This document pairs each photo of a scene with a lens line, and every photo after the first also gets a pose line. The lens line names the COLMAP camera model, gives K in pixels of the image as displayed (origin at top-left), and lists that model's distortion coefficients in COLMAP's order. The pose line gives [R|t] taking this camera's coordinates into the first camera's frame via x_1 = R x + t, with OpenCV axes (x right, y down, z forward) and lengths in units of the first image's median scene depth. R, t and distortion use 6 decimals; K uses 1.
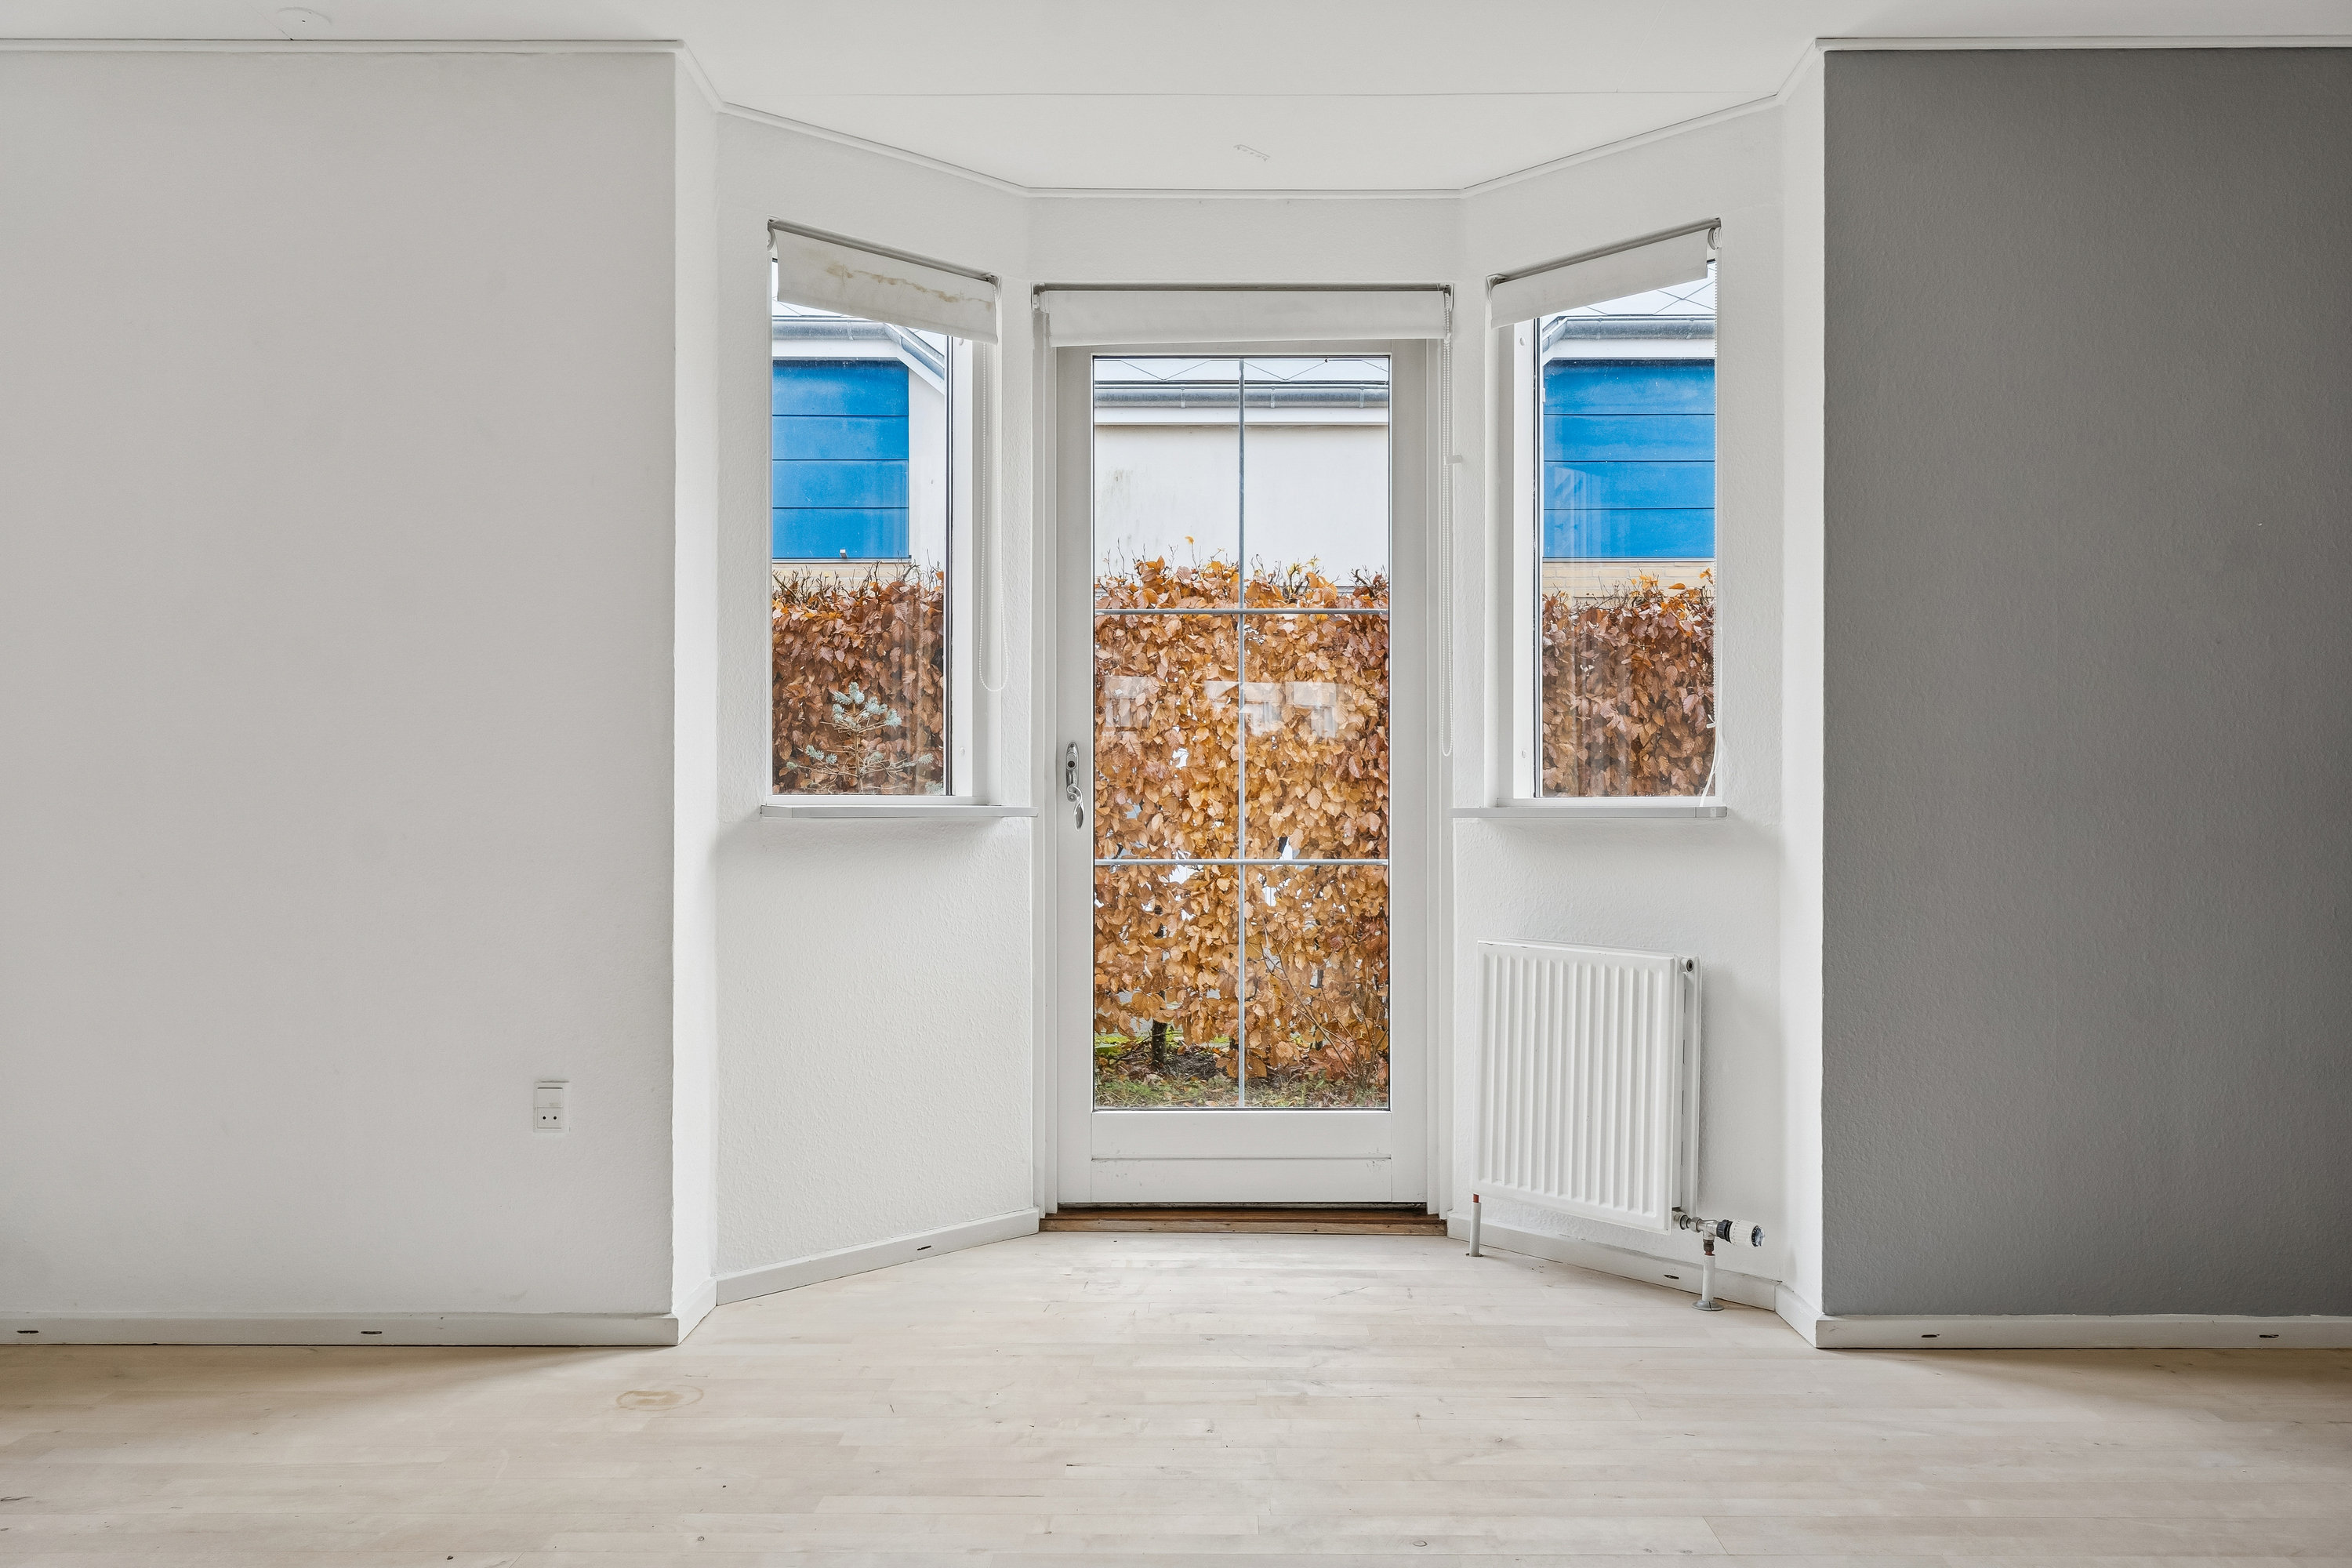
lens RADIAL K [[1868.8, 0, 1192.0], [0, 1868.8, 805.3], [0, 0, 1]] dist [0.013189, 0.005450]
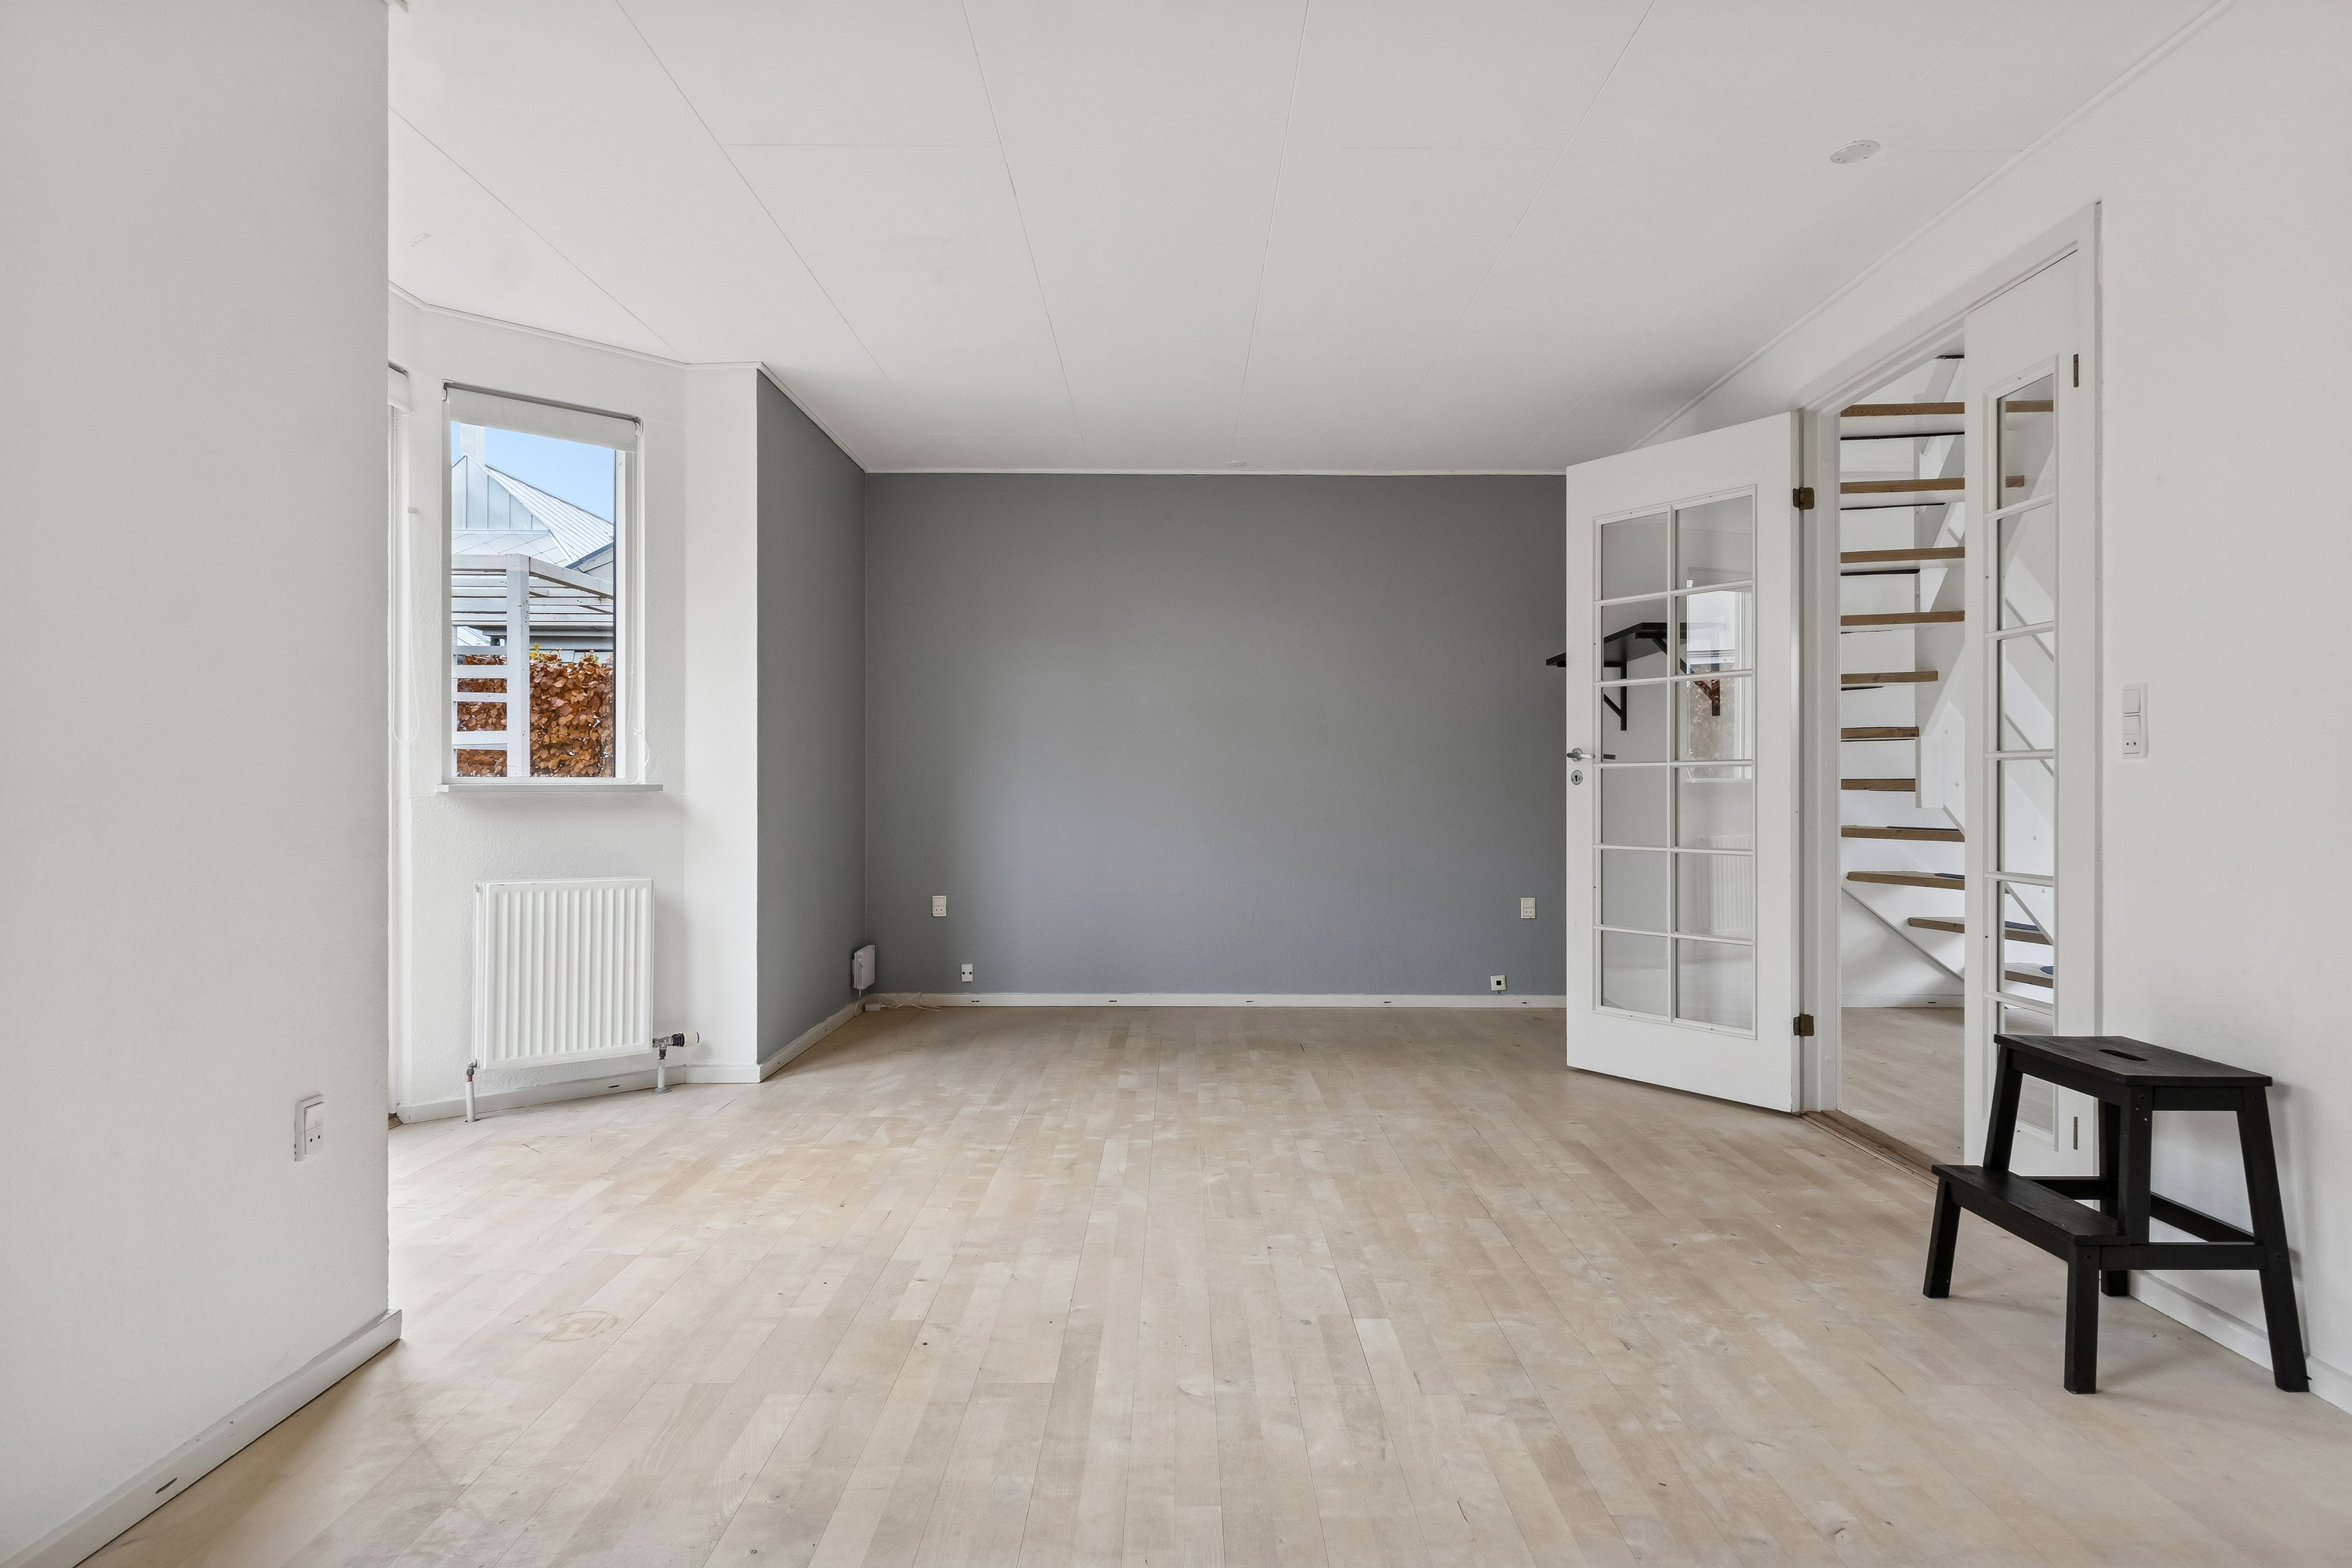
lens RADIAL K [[1379.6, 0, 1178.6], [0, 1379.6, 781.9], [0, 0, 1]] dist [0.009192, 0.000216]
pose [[-0.001797, 0.000982, 0.999998, -0.923748], [-0.005859, 0.999982, -0.000992, -0.002888], [-0.999981, -0.005861, -0.001791, 0.551163]]
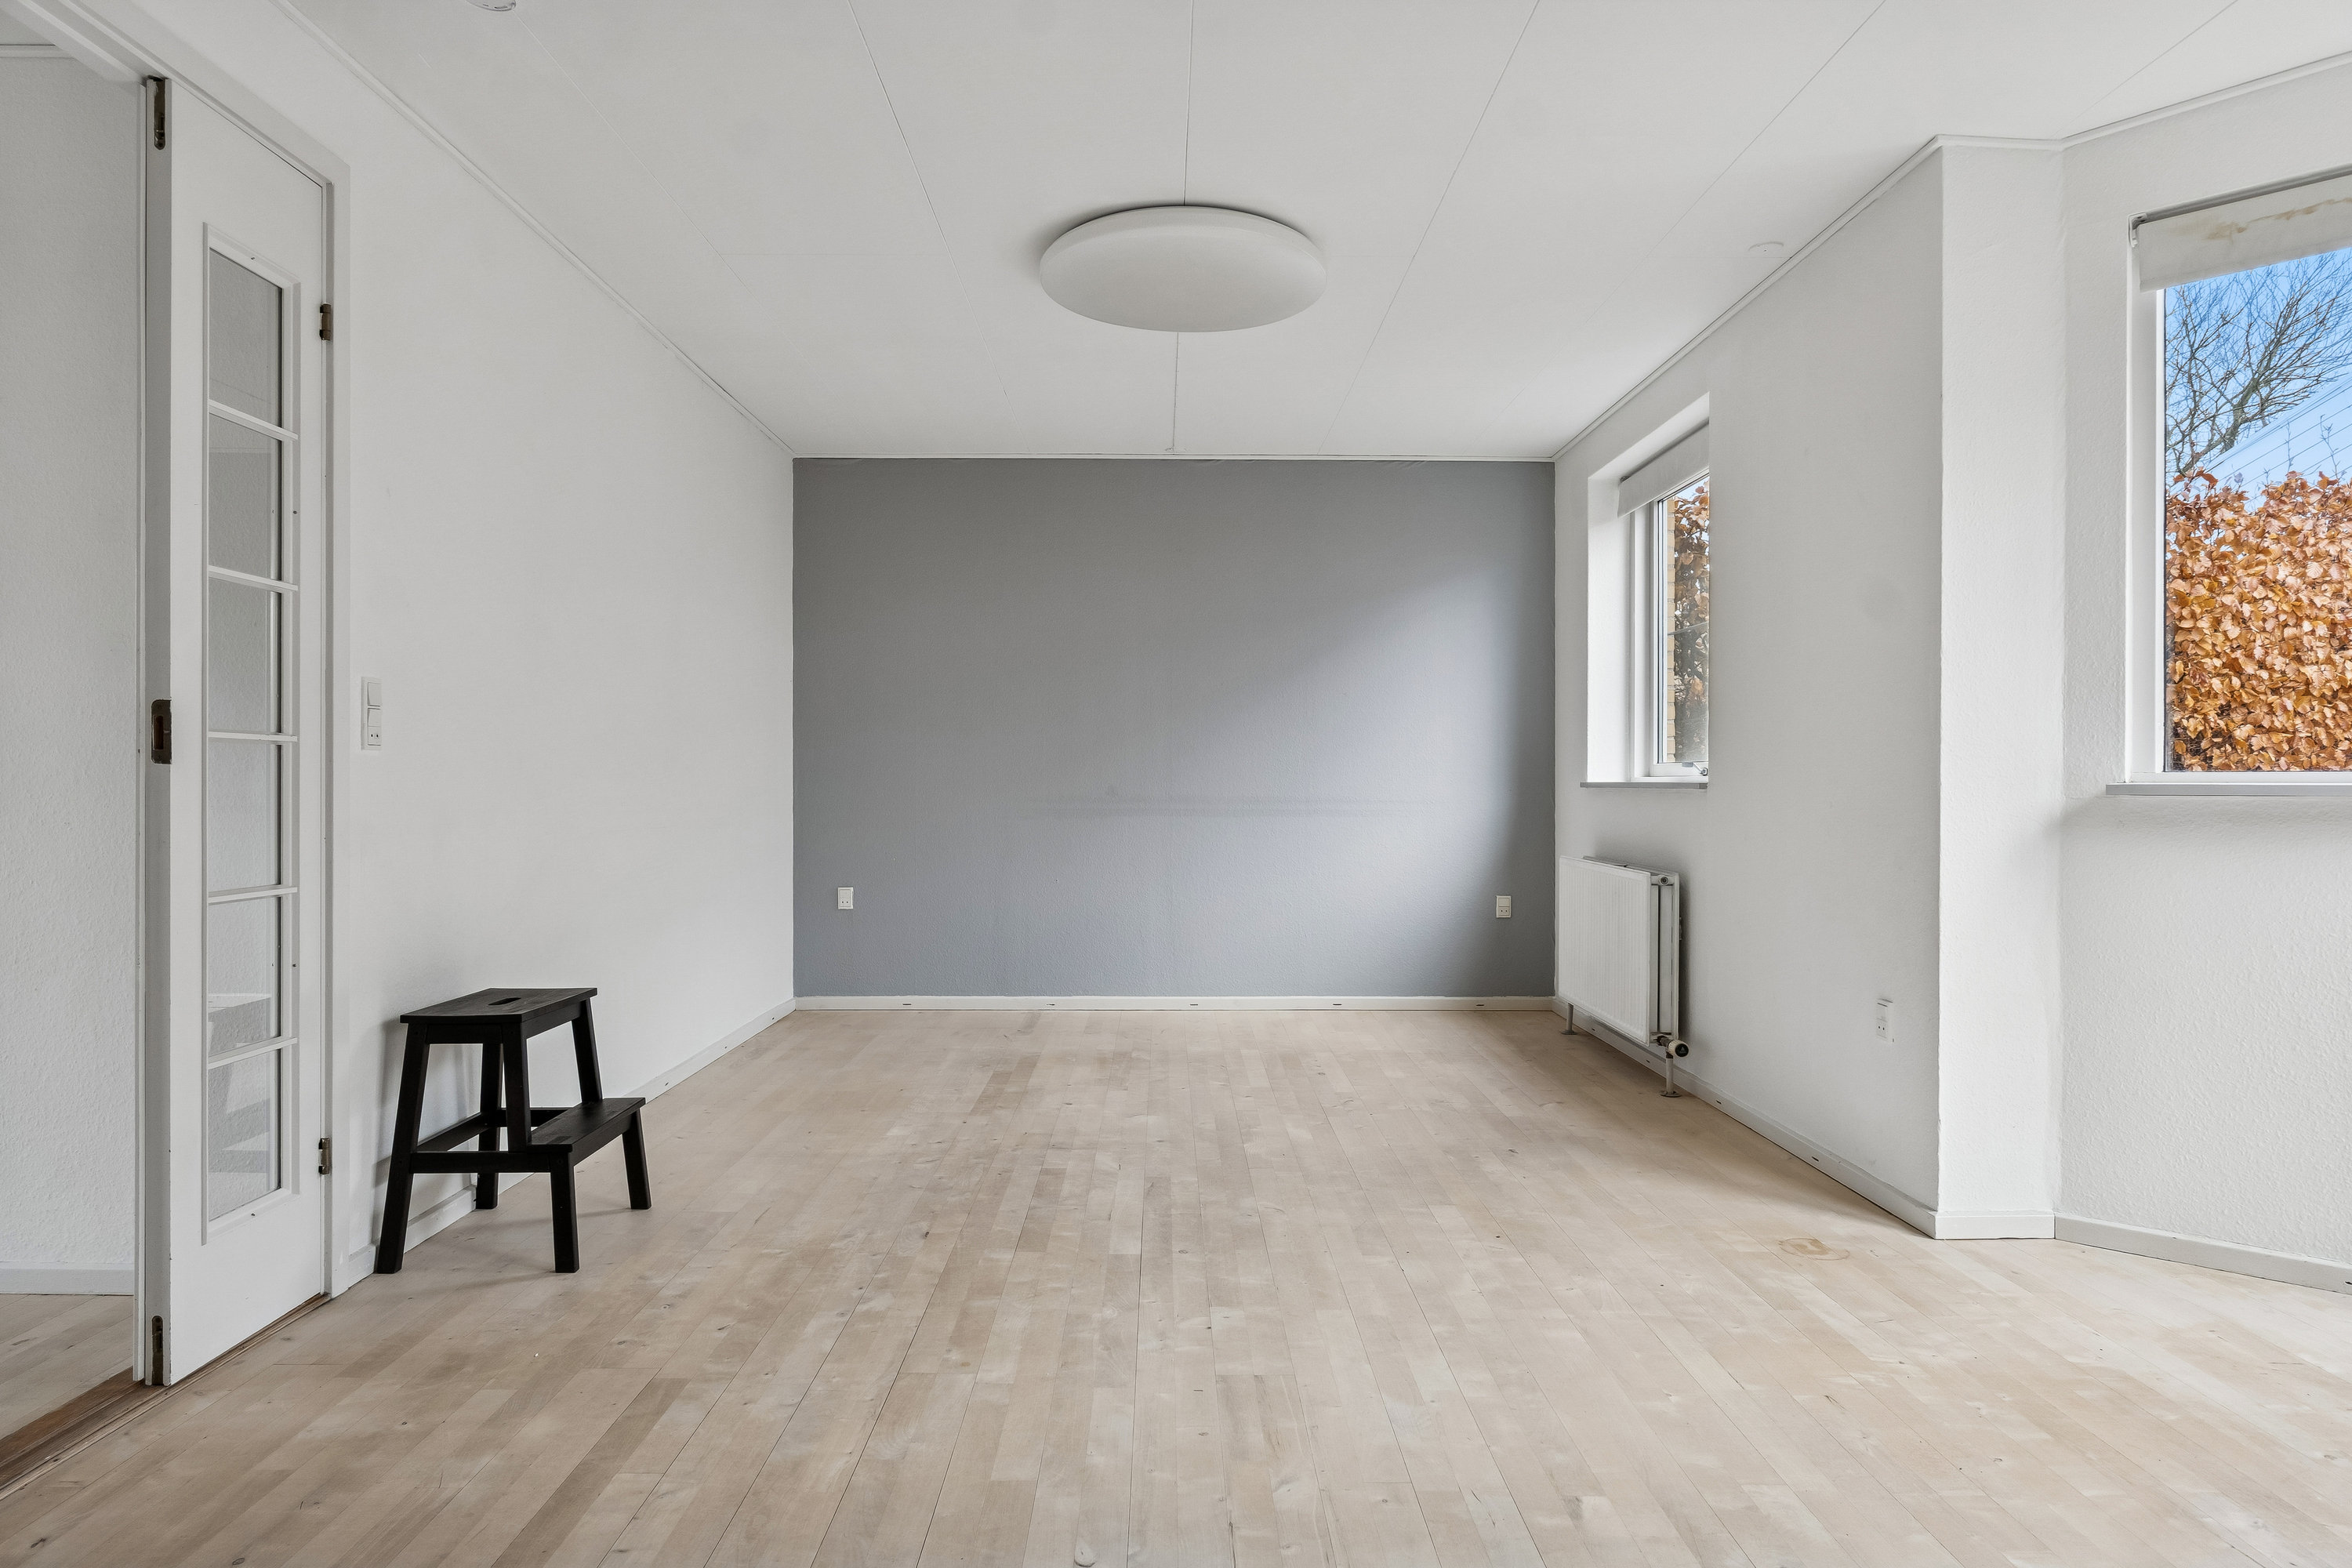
lens RADIAL K [[1393.6, 0, 1170.8], [0, 1393.6, 777.5], [0, 0, 1]] dist [0.000902, -0.000357]
pose [[0.002588, -0.002608, -0.999993, 0.559825], [0.000930, 0.999996, -0.002605, -0.001354], [0.999996, -0.000923, 0.002591, 0.475920]]
